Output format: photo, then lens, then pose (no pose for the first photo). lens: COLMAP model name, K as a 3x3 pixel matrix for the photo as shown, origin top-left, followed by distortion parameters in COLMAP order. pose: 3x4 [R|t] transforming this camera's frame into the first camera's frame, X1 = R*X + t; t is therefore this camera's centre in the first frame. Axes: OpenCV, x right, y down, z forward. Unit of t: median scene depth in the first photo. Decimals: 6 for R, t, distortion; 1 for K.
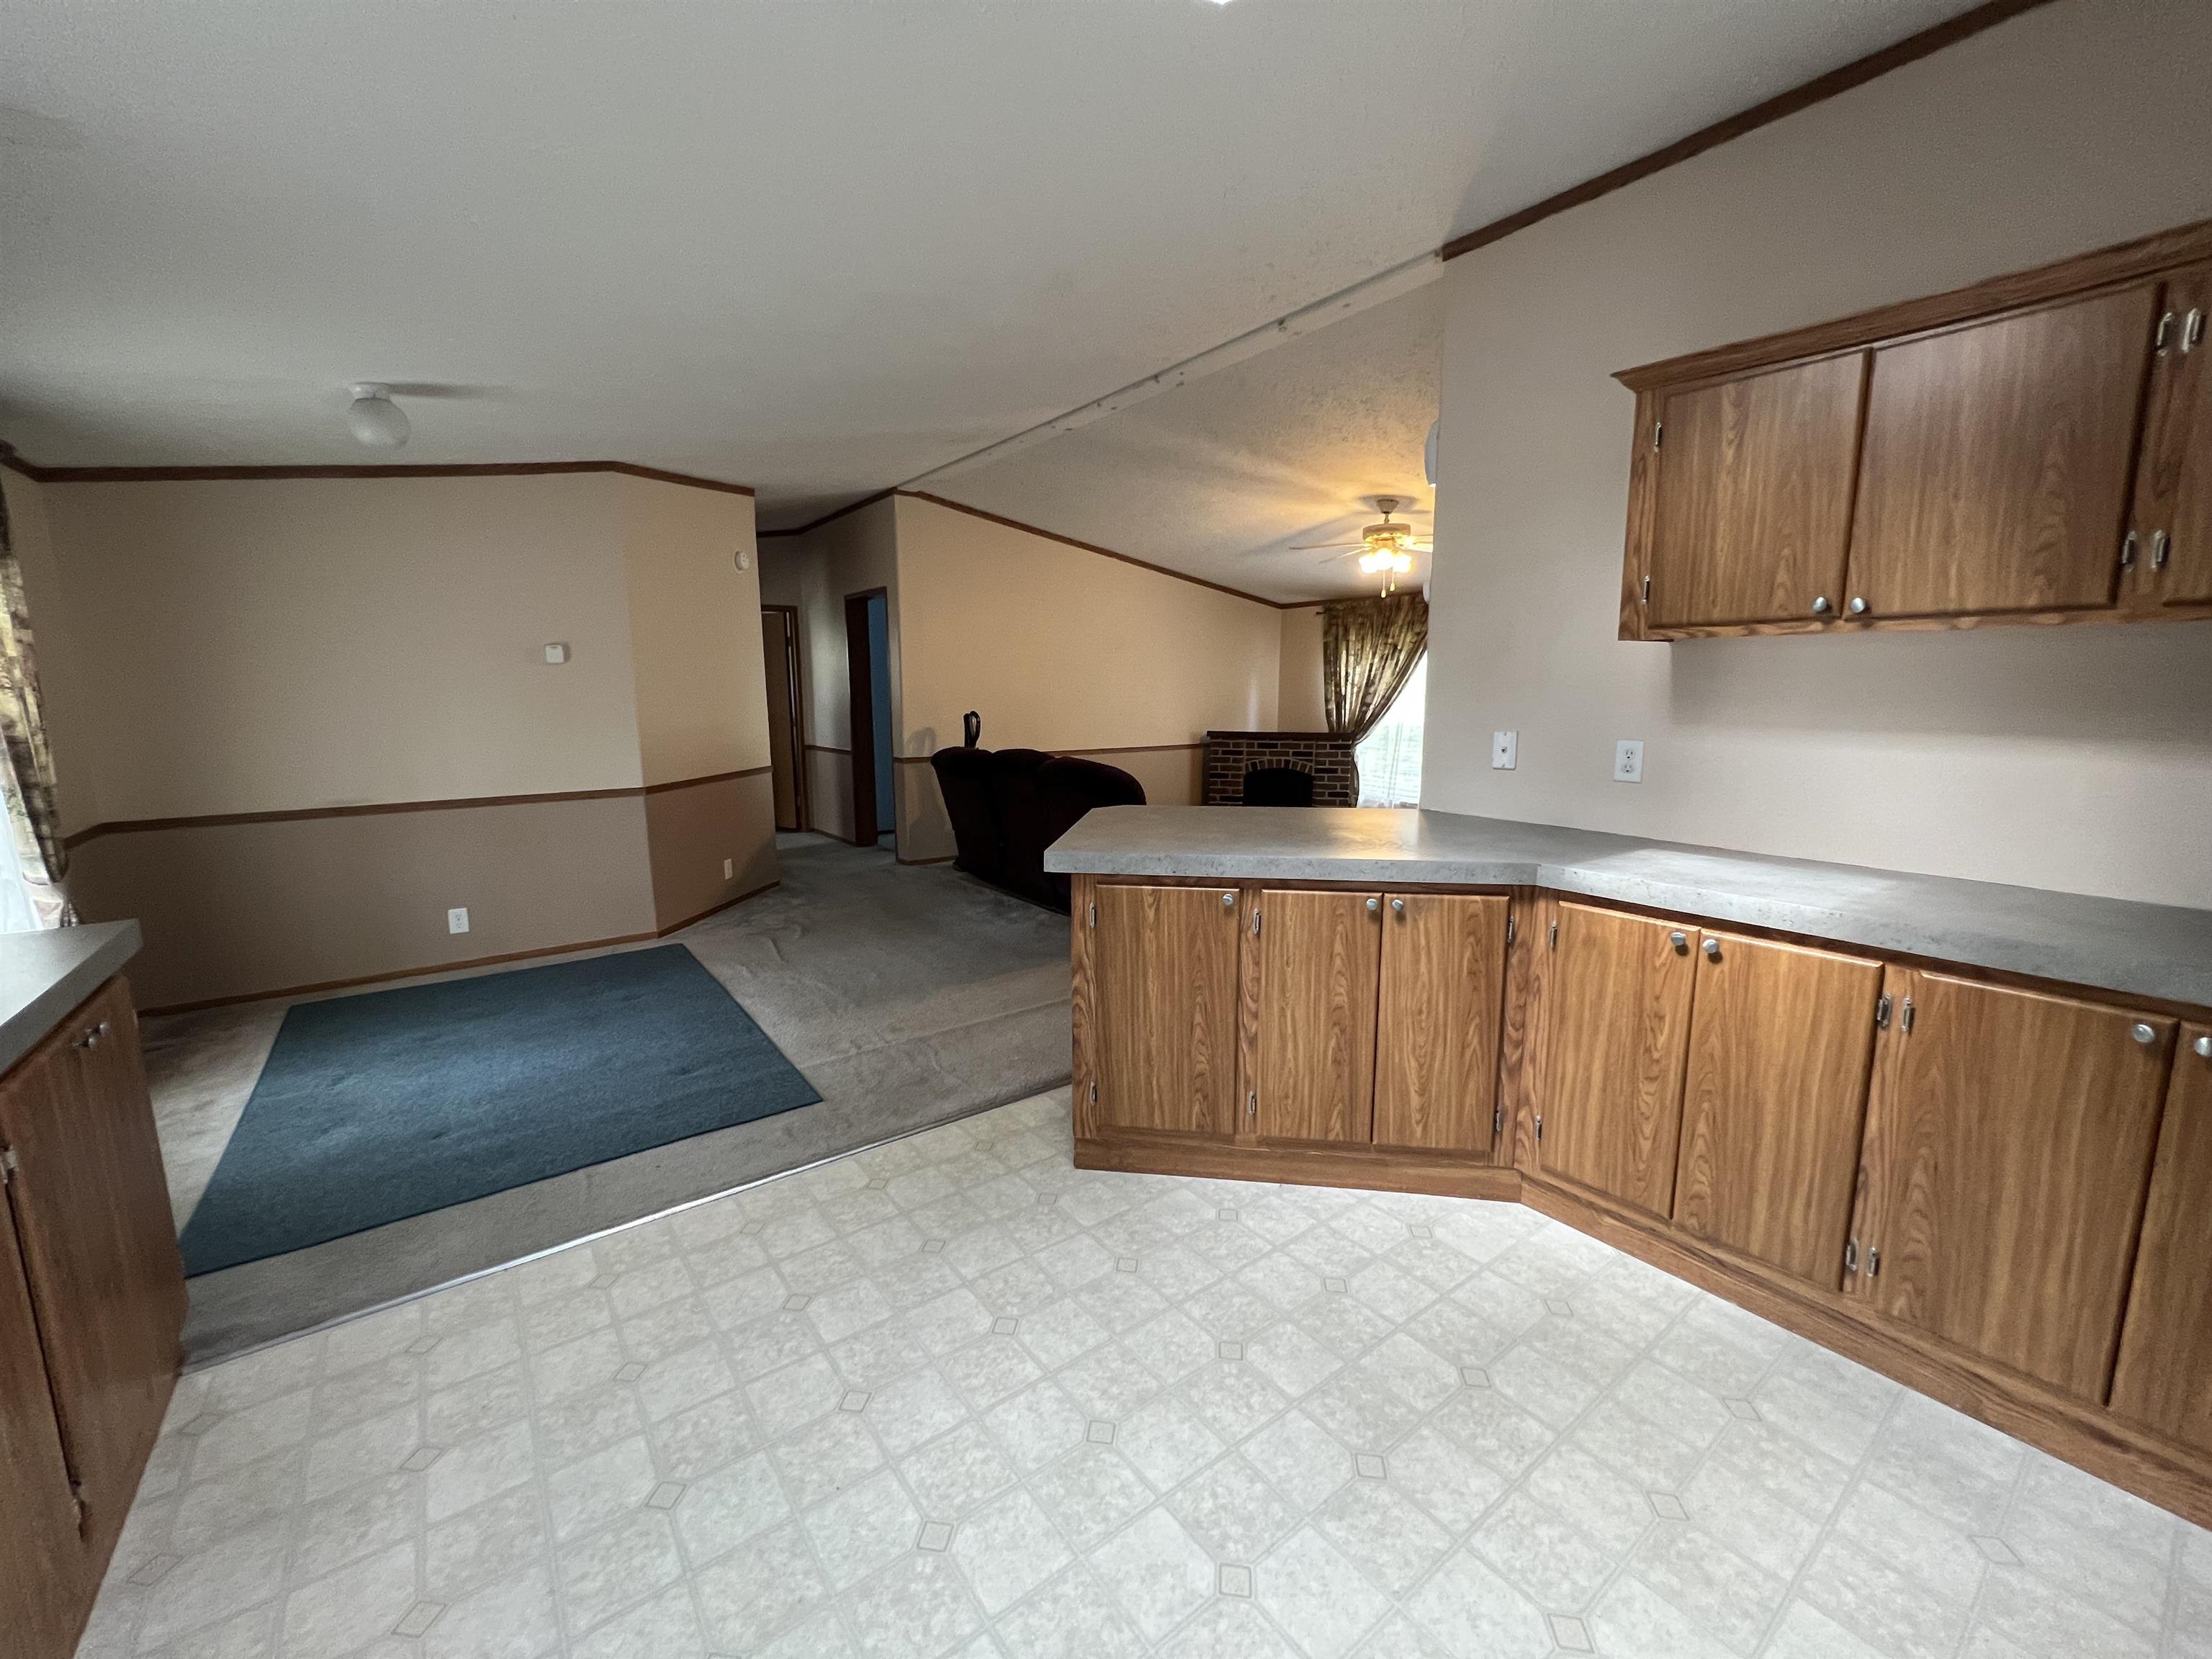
lens RADIAL K [[886.9, 0, 1105.0], [0, 886.9, 826.3], [0, 0, 1]] dist [0.000506, 0.000057]
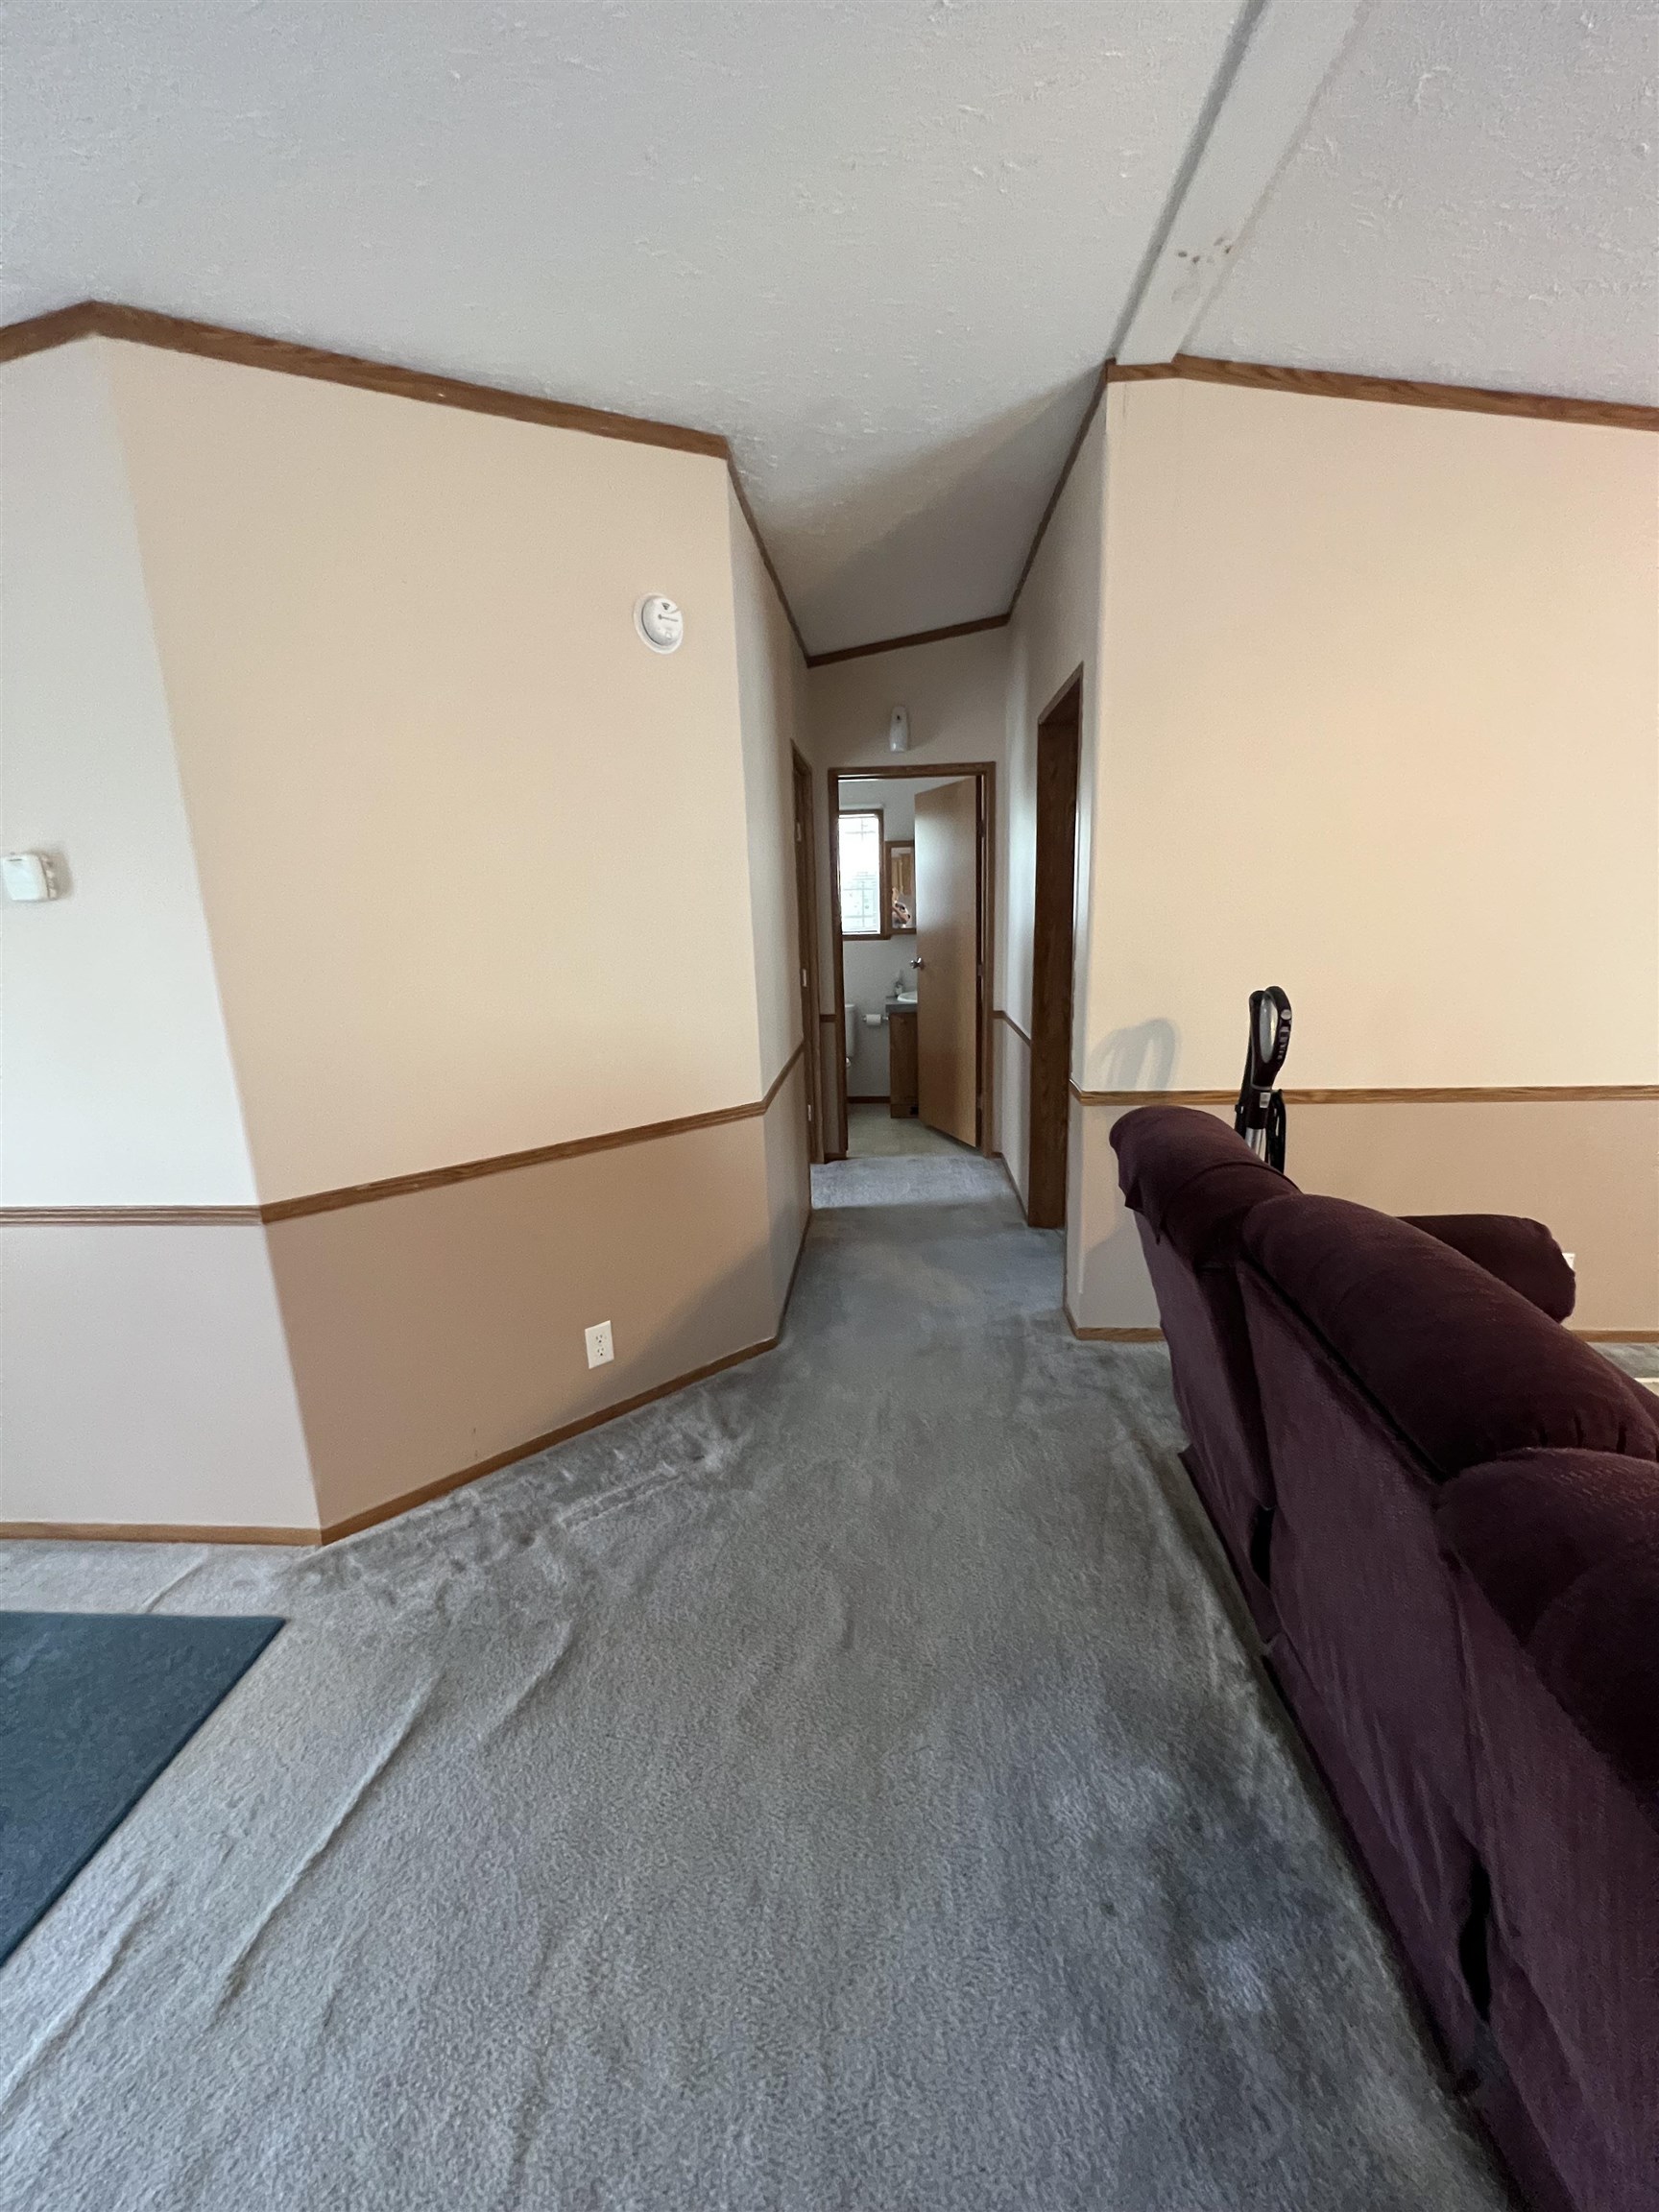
lens RADIAL K [[886.9, 0, 841.9], [0, 886.9, 1090.3], [0, 0, 1]] dist [0.000506, 0.000057]
pose [[0.753267, 0.120959, -0.646496, -0.072542], [-0.071818, 0.992193, 0.101960, -0.163505], [0.653782, -0.030373, 0.756073, 0.914886]]
